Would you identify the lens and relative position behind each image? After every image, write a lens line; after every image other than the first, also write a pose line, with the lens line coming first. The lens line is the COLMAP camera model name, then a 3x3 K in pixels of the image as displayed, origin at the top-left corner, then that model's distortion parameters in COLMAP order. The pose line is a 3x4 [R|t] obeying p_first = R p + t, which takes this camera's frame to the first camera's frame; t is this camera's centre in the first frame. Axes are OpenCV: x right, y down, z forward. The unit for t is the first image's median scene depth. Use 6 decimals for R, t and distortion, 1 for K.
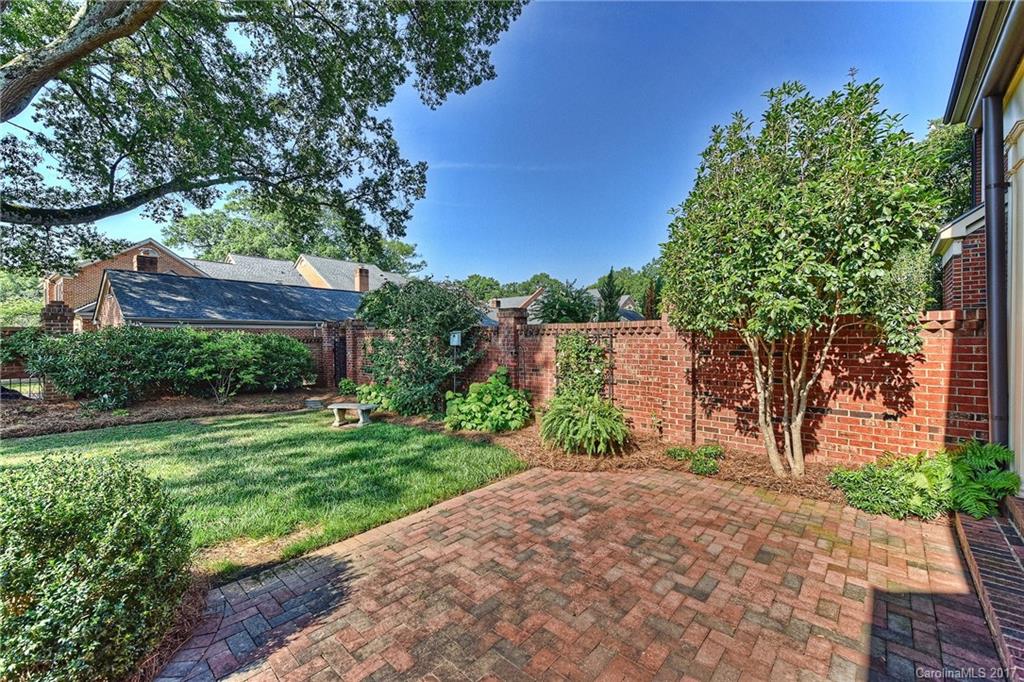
lens RADIAL K [[410.9, 0, 510.0], [0, 410.9, 341.5], [0, 0, 1]] dist [0.005652, -0.000494]
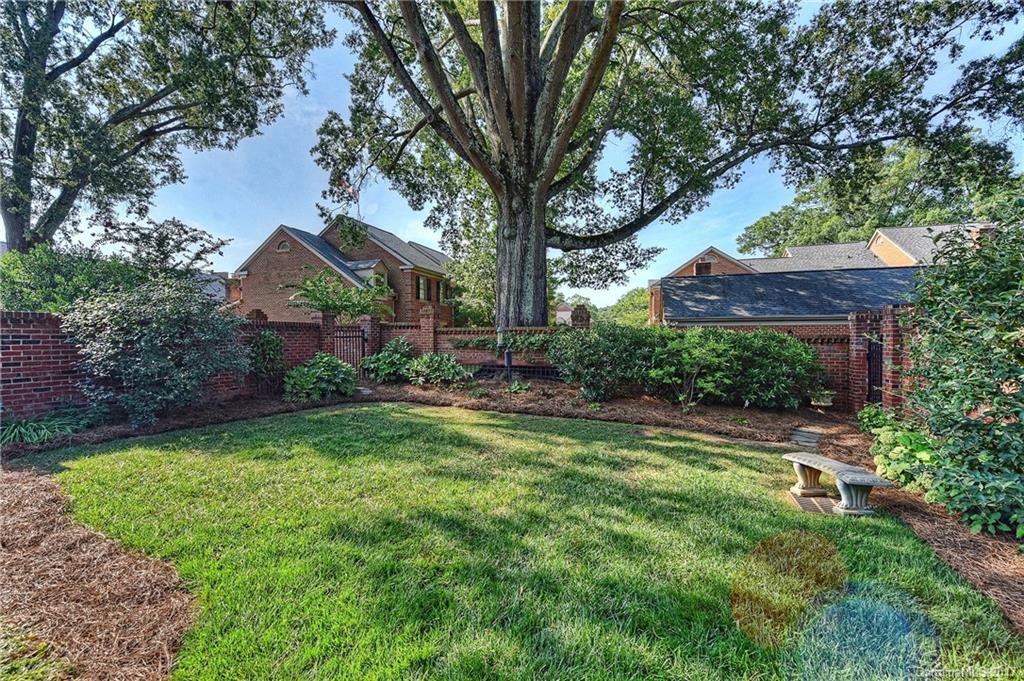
lens RADIAL K [[404.0, 0, 515.6], [0, 404.0, 342.1], [0, 0, 1]] dist [-0.001945, -0.000479]
pose [[0.325791, 0.017067, -0.945288, -0.036305], [-0.013572, 0.999818, 0.013374, -0.002331], [0.945344, 0.008472, 0.325964, 0.479586]]
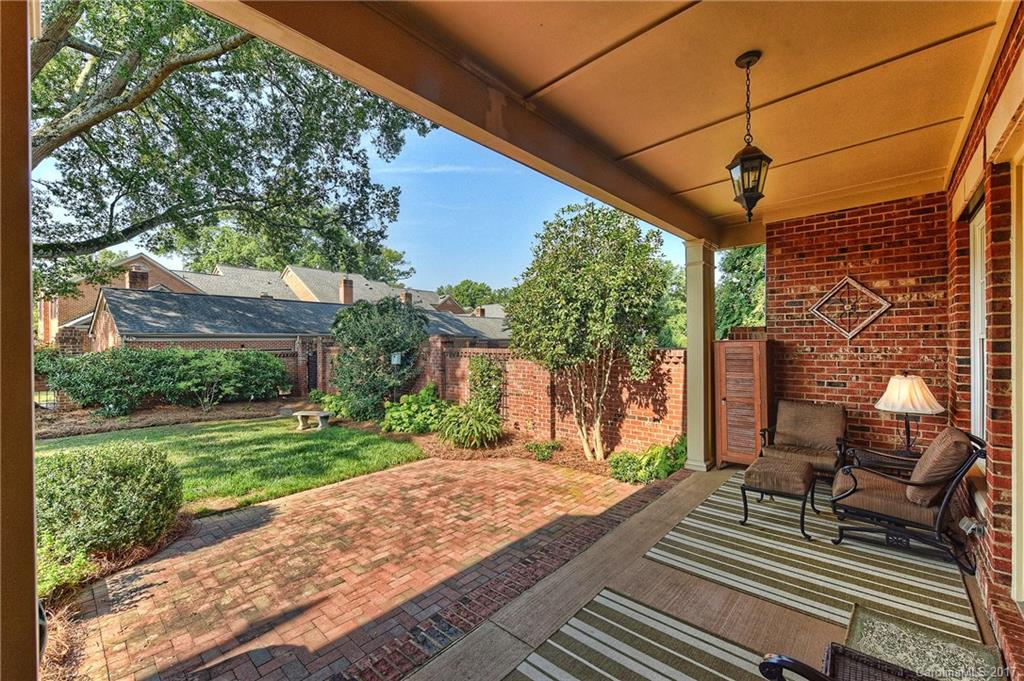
lens RADIAL K [[422.8, 0, 514.6], [0, 422.8, 340.9], [0, 0, 1]] dist [0.004126, -0.000229]
pose [[0.999939, -0.001437, 0.010978, 0.210370], [0.001537, 0.999958, -0.009071, -0.047664], [-0.010965, 0.009087, 0.999899, -0.279242]]
